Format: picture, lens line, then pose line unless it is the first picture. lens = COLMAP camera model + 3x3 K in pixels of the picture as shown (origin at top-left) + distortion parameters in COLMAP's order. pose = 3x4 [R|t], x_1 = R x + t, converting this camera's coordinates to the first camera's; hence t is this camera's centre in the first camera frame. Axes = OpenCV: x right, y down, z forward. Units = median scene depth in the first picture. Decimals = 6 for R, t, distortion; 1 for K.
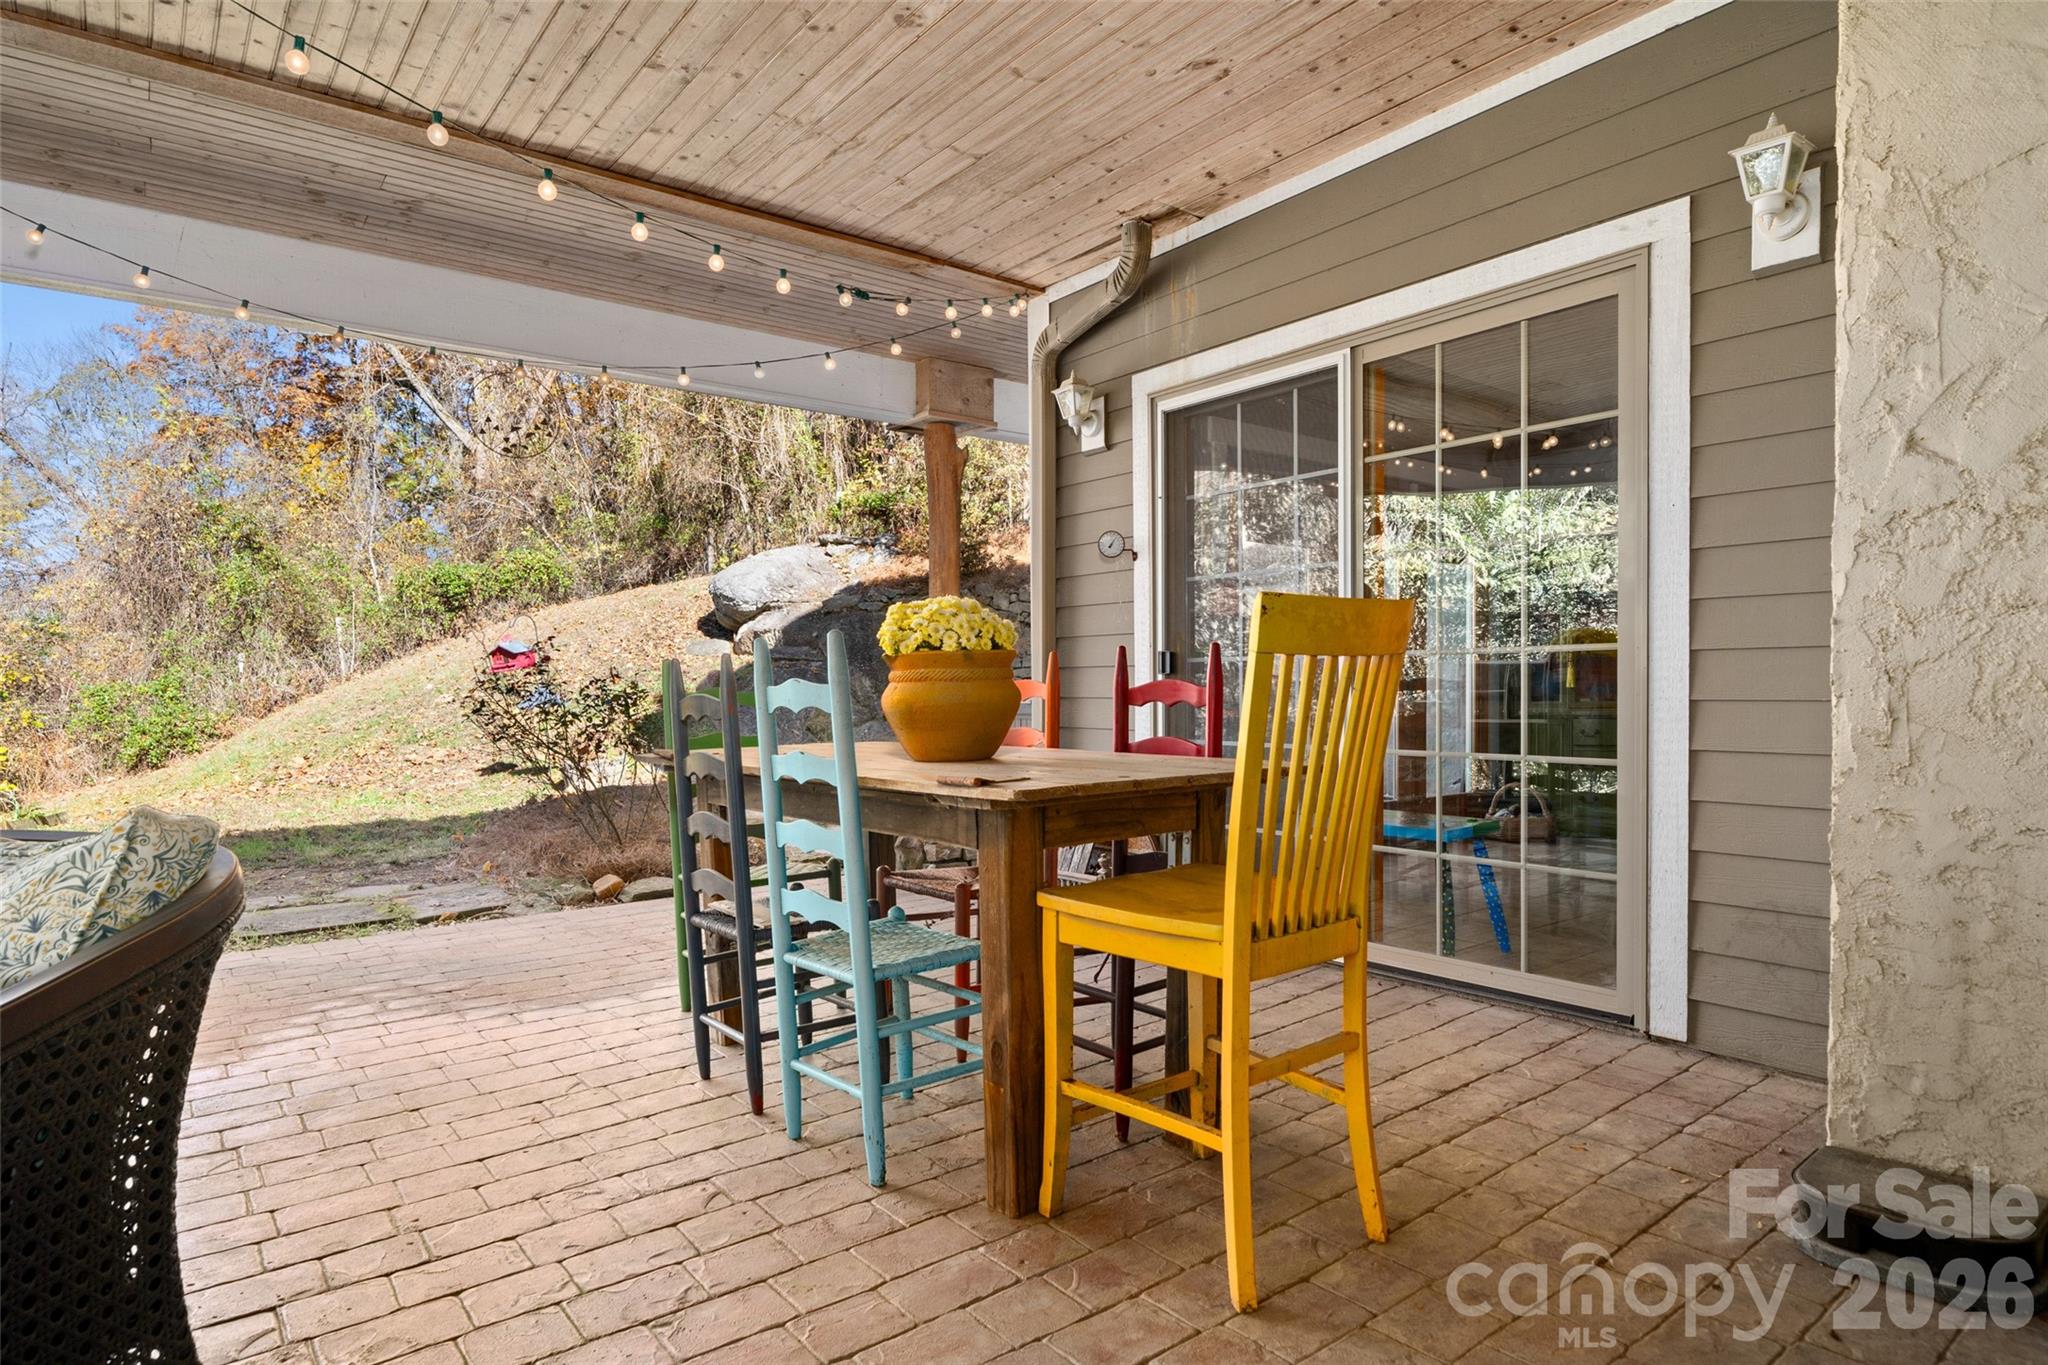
lens RADIAL K [[1135.1, 0, 1036.6], [0, 1135.1, 721.0], [0, 0, 1]] dist [0.007275, -0.003736]
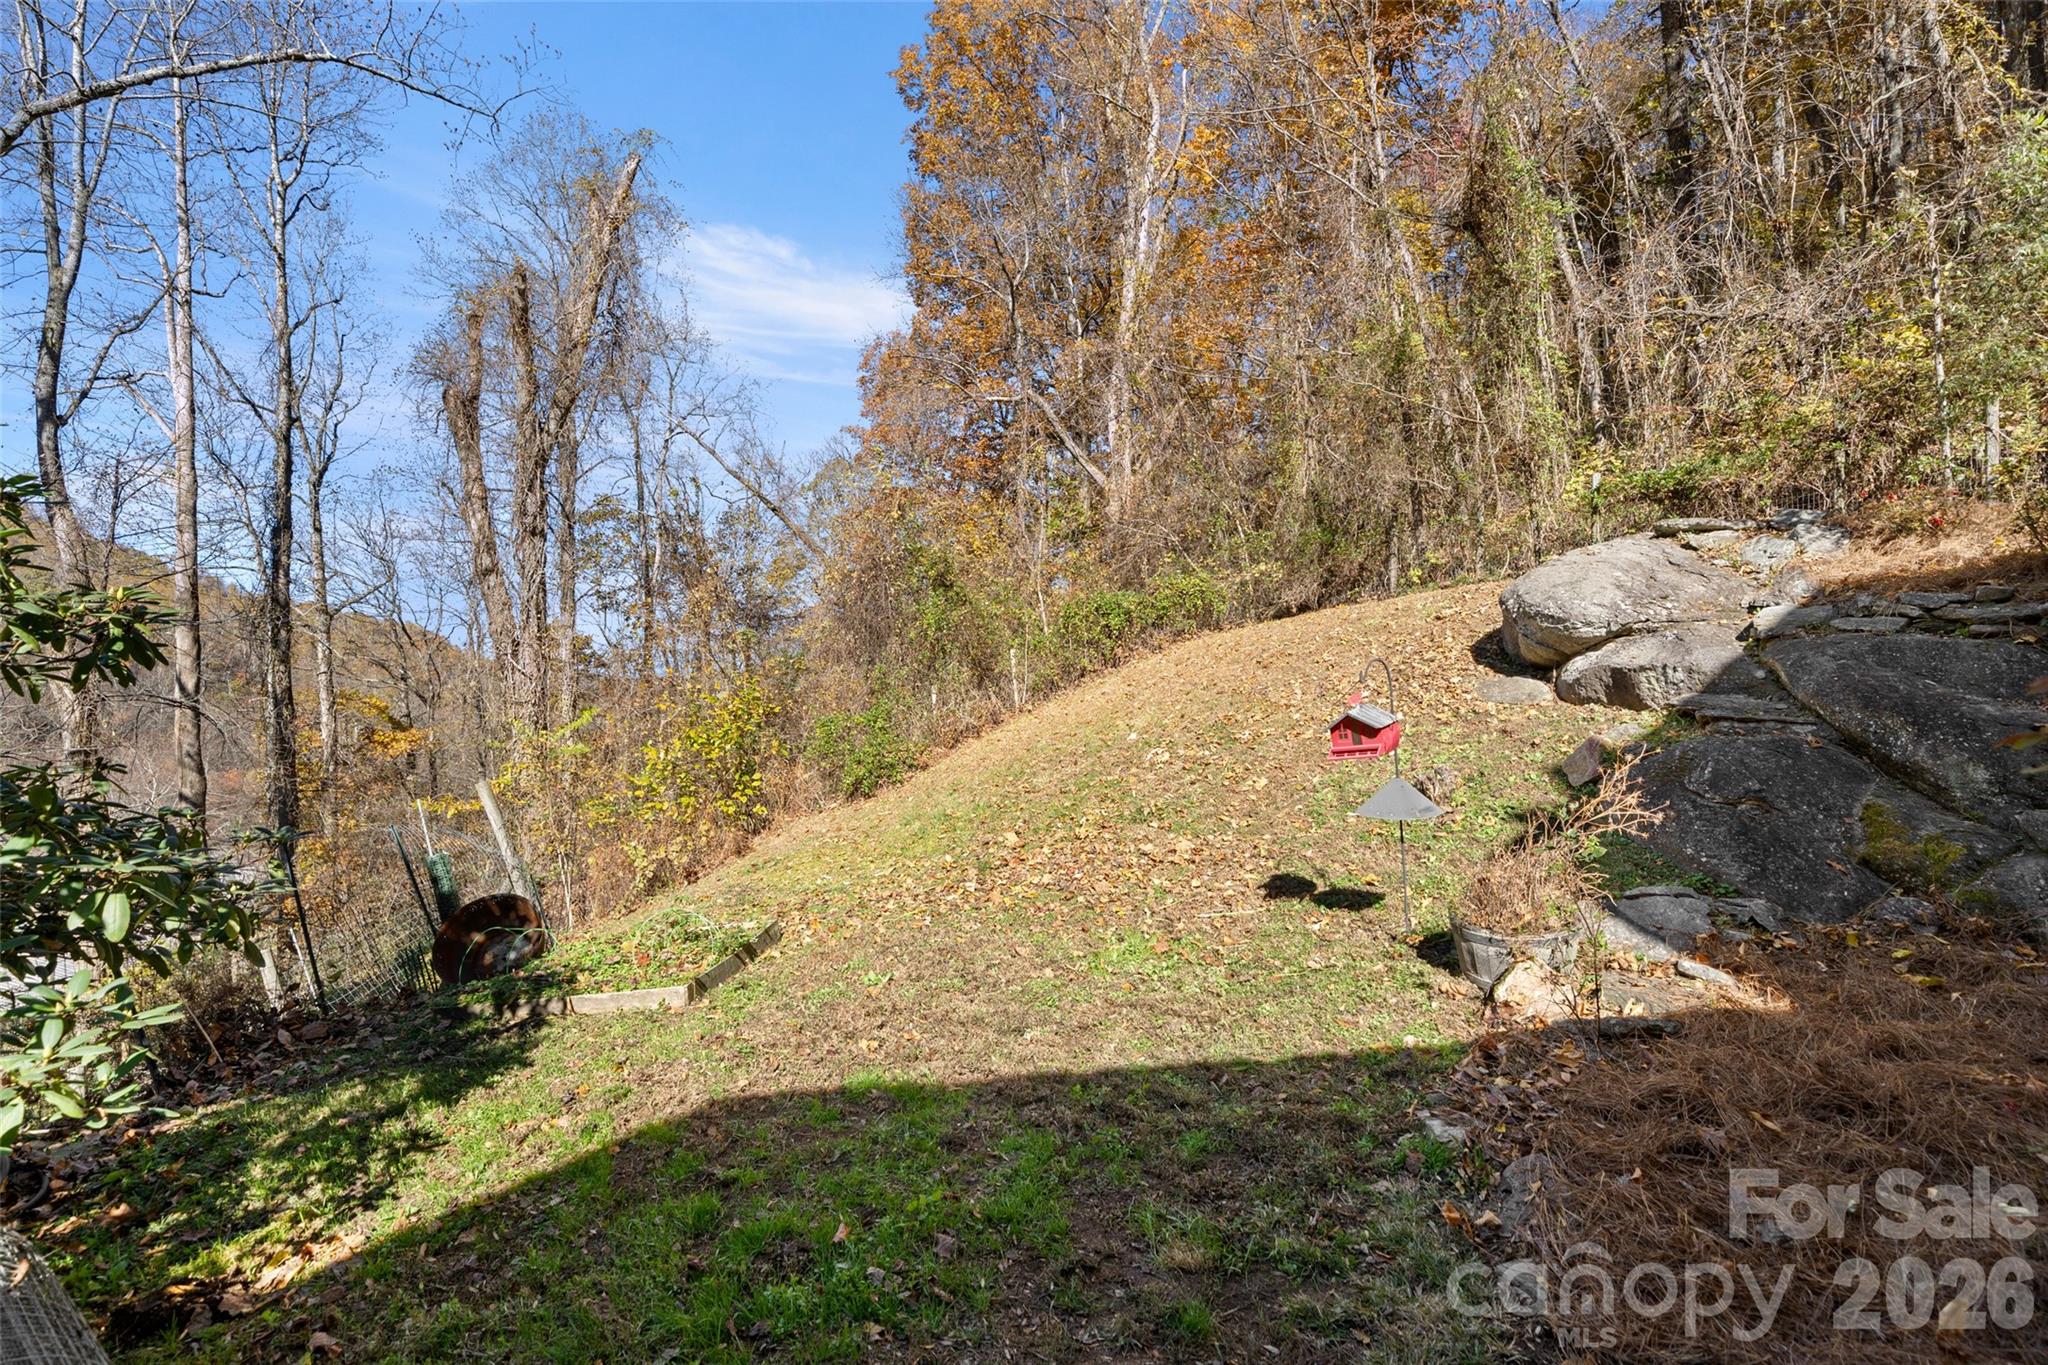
lens RADIAL K [[1010.0, 0, 1026.3], [0, 1010.0, 683.3], [0, 0, 1]] dist [0.003438, 0.000018]
pose [[0.876987, -0.002398, -0.480508, -0.700825], [-0.017561, 0.999160, -0.037038, -0.114780], [0.480193, 0.040920, 0.876208, 0.885633]]
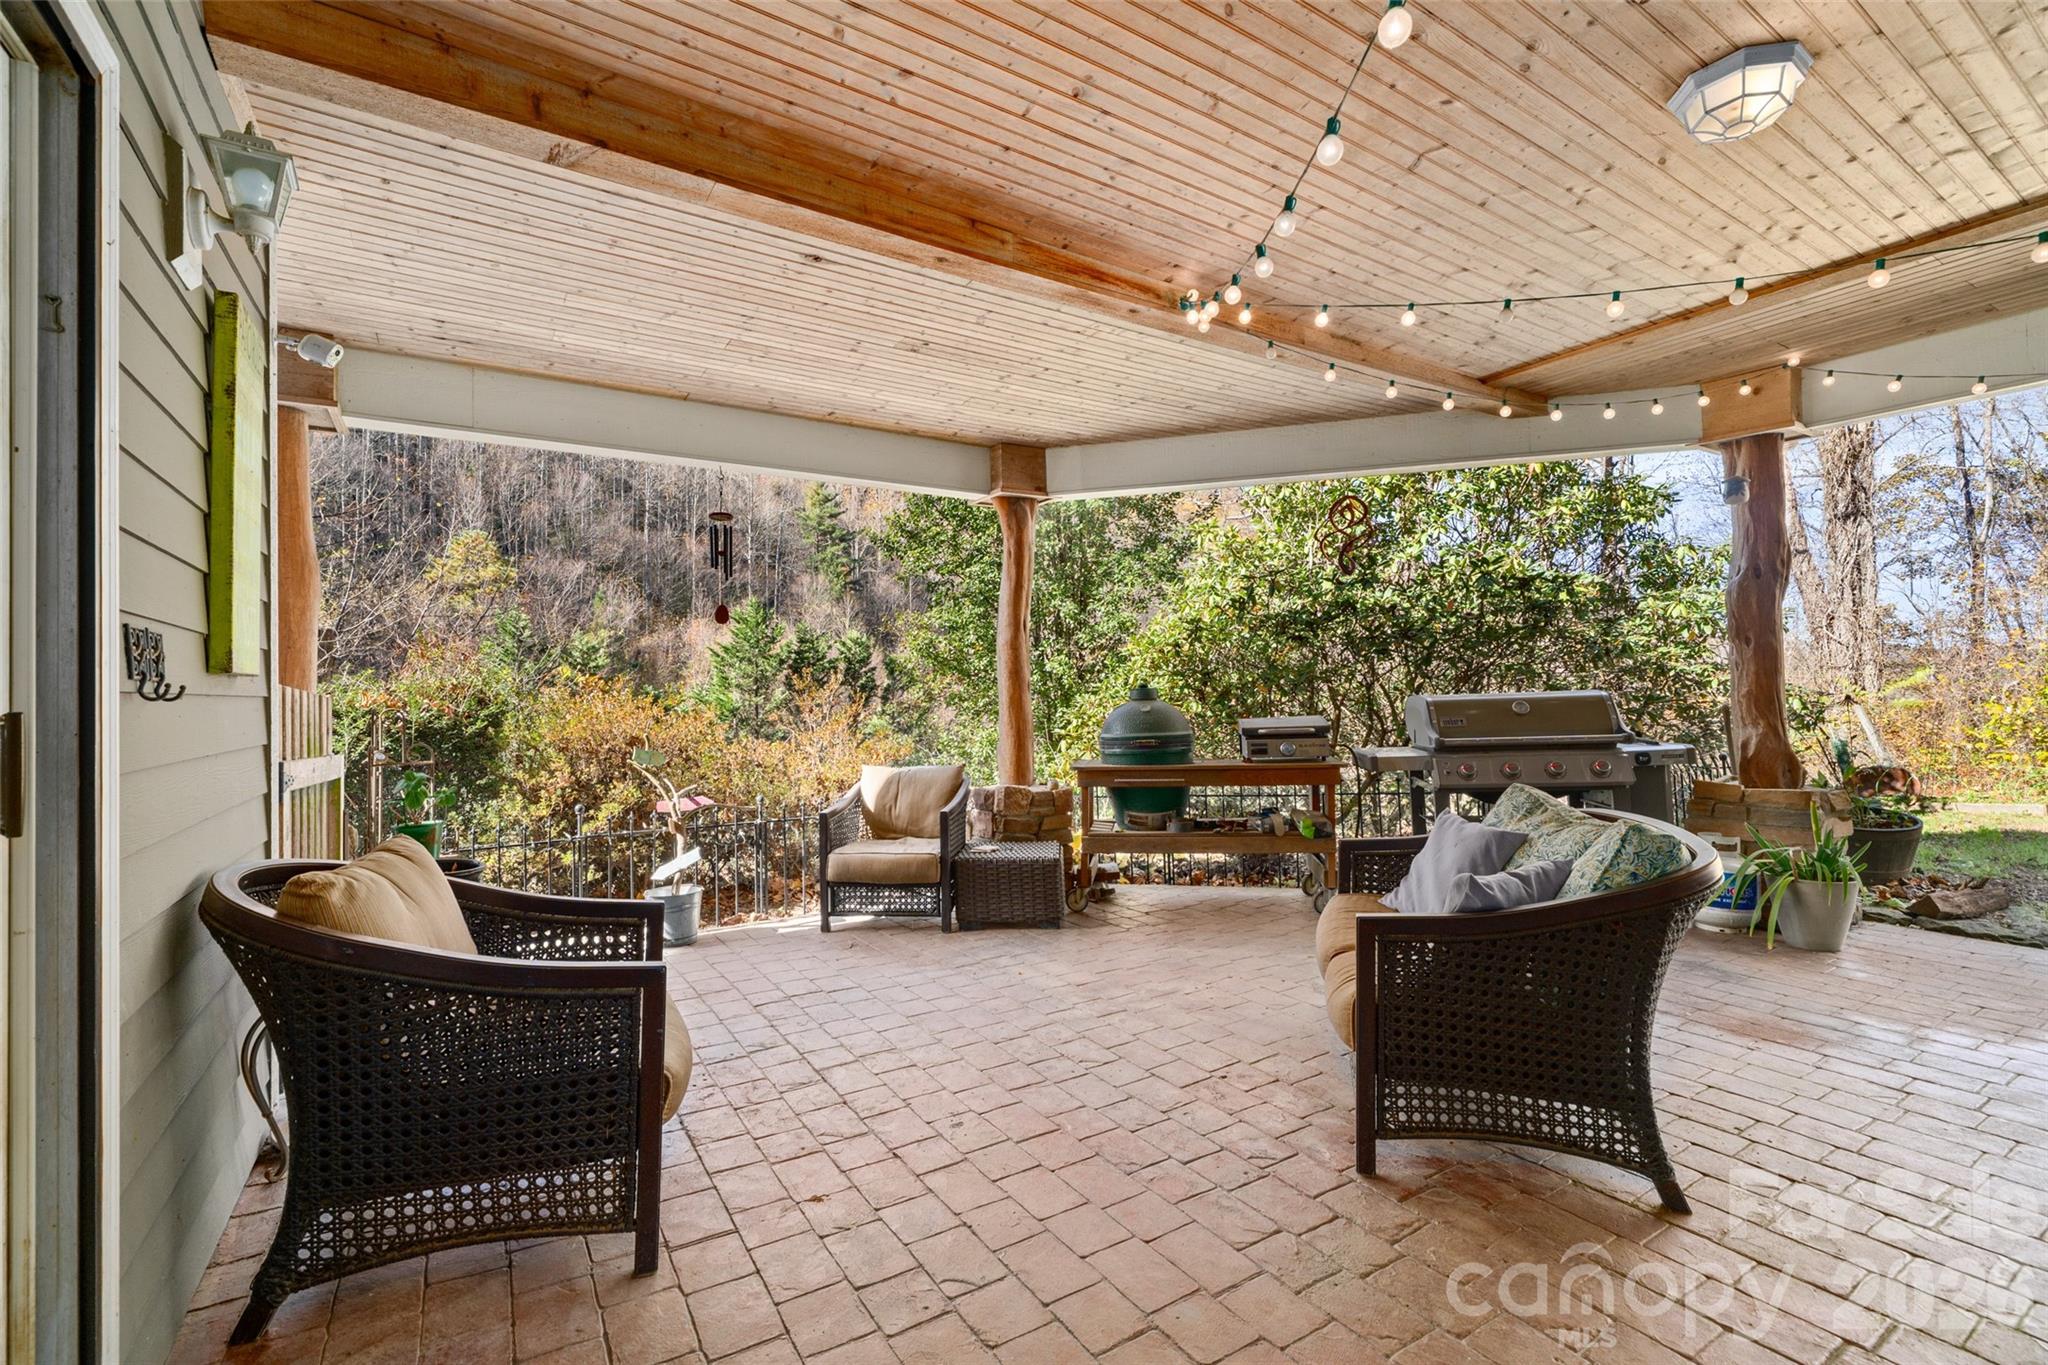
lens RADIAL K [[898.4, 0, 1016.8], [0, 898.4, 676.5], [0, 0, 1]] dist [-0.001313, -0.000382]
pose [[-0.105641, -0.004368, -0.994395, 0.205993], [-0.014640, 0.999889, -0.002837, -0.039246], [0.994297, 0.014258, -0.105693, 0.048104]]
